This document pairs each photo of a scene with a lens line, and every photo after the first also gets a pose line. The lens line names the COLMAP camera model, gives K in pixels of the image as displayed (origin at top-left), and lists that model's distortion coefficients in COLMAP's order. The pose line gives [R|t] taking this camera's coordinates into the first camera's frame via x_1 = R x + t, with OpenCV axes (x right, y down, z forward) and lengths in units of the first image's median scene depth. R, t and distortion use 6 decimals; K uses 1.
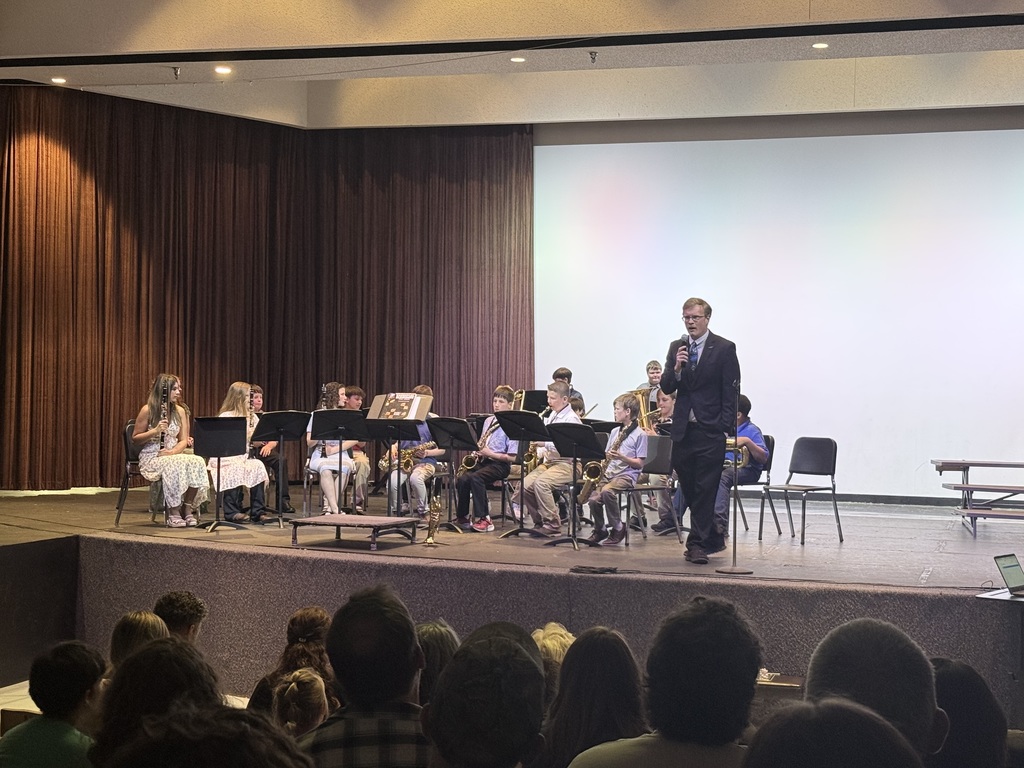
lens RADIAL K [[1698.5, 0, 516.6], [0, 1698.5, 388.5], [0, 0, 1]] dist [0.237920, 0.000000]
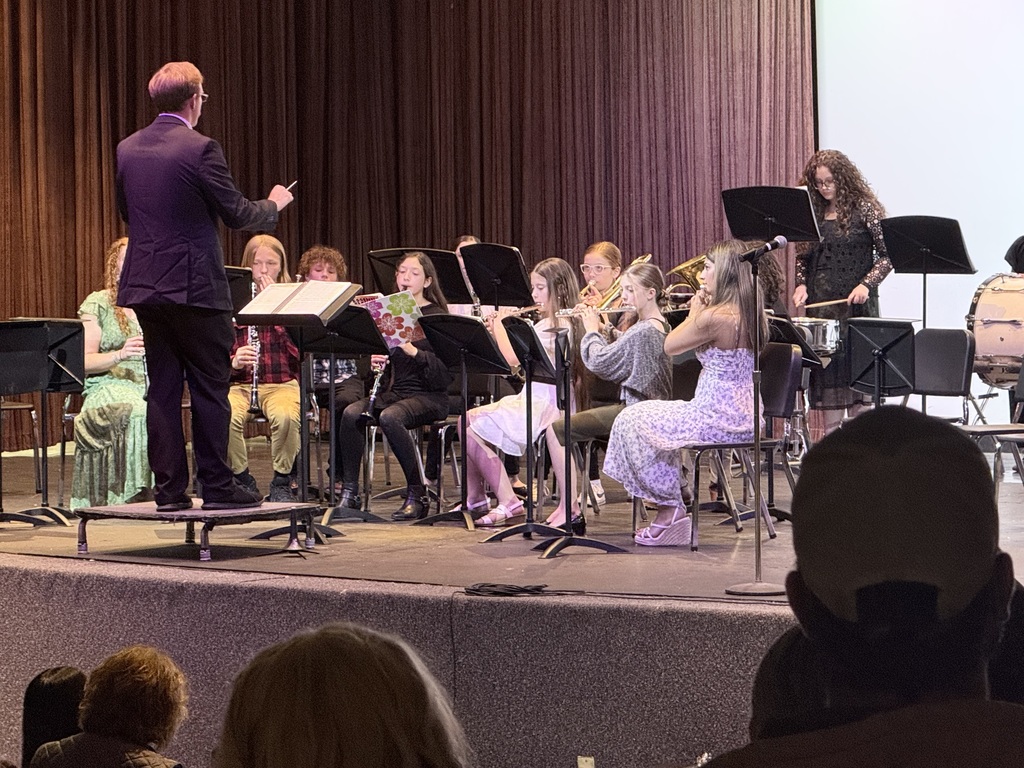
lens RADIAL K [[4531.0, 0, 511.2], [0, 4531.0, 382.2], [0, 0, 1]] dist [0.377620, 0.000000]
pose [[0.971290, -0.015897, -0.237365, 0.239365], [0.026819, 0.998721, 0.042855, -0.016361], [0.236381, -0.047990, 0.970475, -0.273654]]
